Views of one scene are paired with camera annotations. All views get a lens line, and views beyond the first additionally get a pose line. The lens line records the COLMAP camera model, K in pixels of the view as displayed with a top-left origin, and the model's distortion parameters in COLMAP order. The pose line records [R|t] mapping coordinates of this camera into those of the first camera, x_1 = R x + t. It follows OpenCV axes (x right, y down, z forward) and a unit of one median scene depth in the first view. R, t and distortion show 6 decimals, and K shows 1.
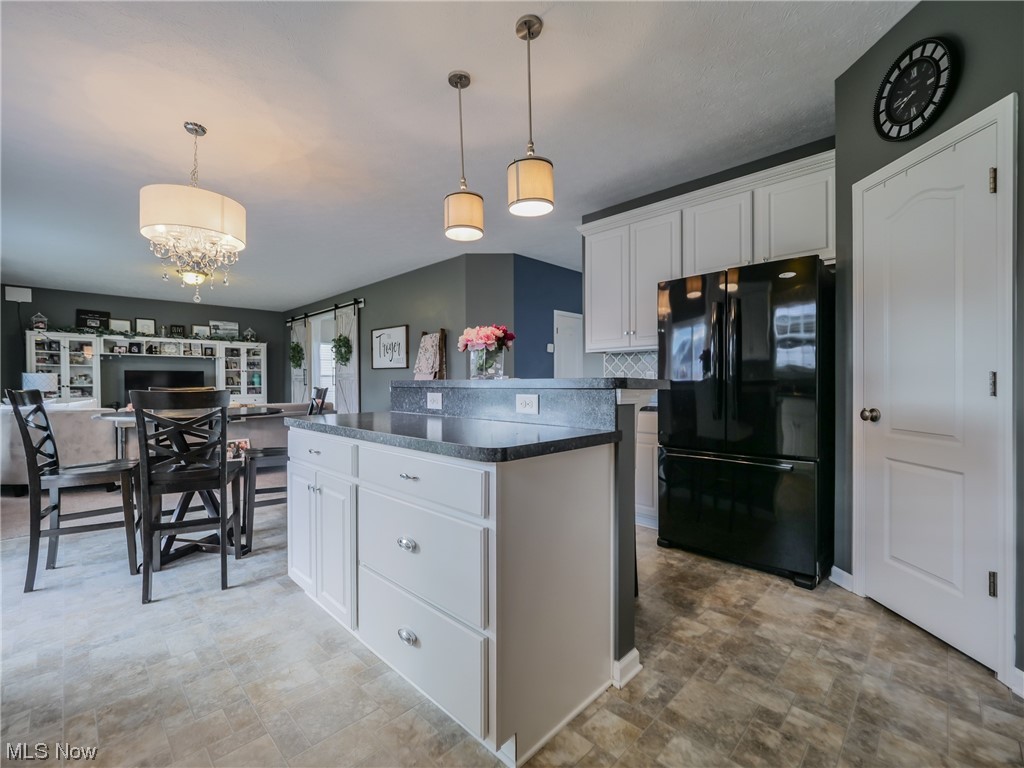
lens RADIAL K [[450.8, 0, 520.6], [0, 450.8, 381.8], [0, 0, 1]] dist [0.010734, 0.000819]
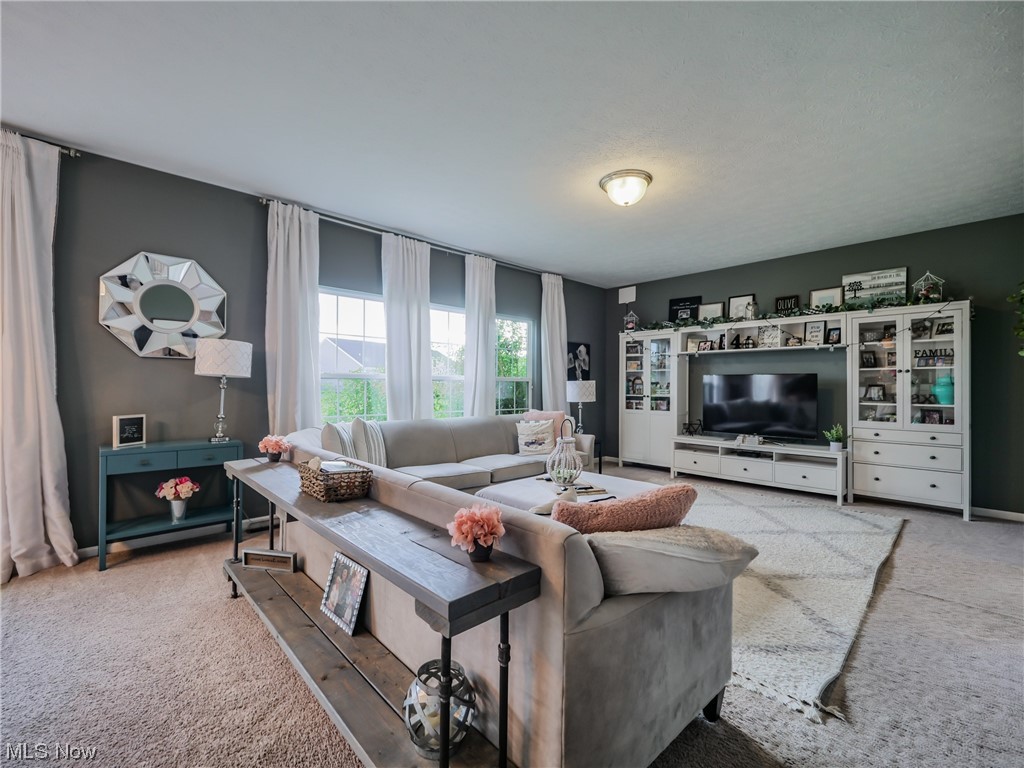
lens RADIAL K [[450.8, 0, 514.5], [0, 450.8, 382.9], [0, 0, 1]] dist [0.010734, 0.000819]
pose [[-0.059985, 0.003499, -0.998193, -0.143431], [-0.002112, 0.999991, 0.003632, -0.013126], [0.998197, 0.002326, -0.059977, 0.669283]]
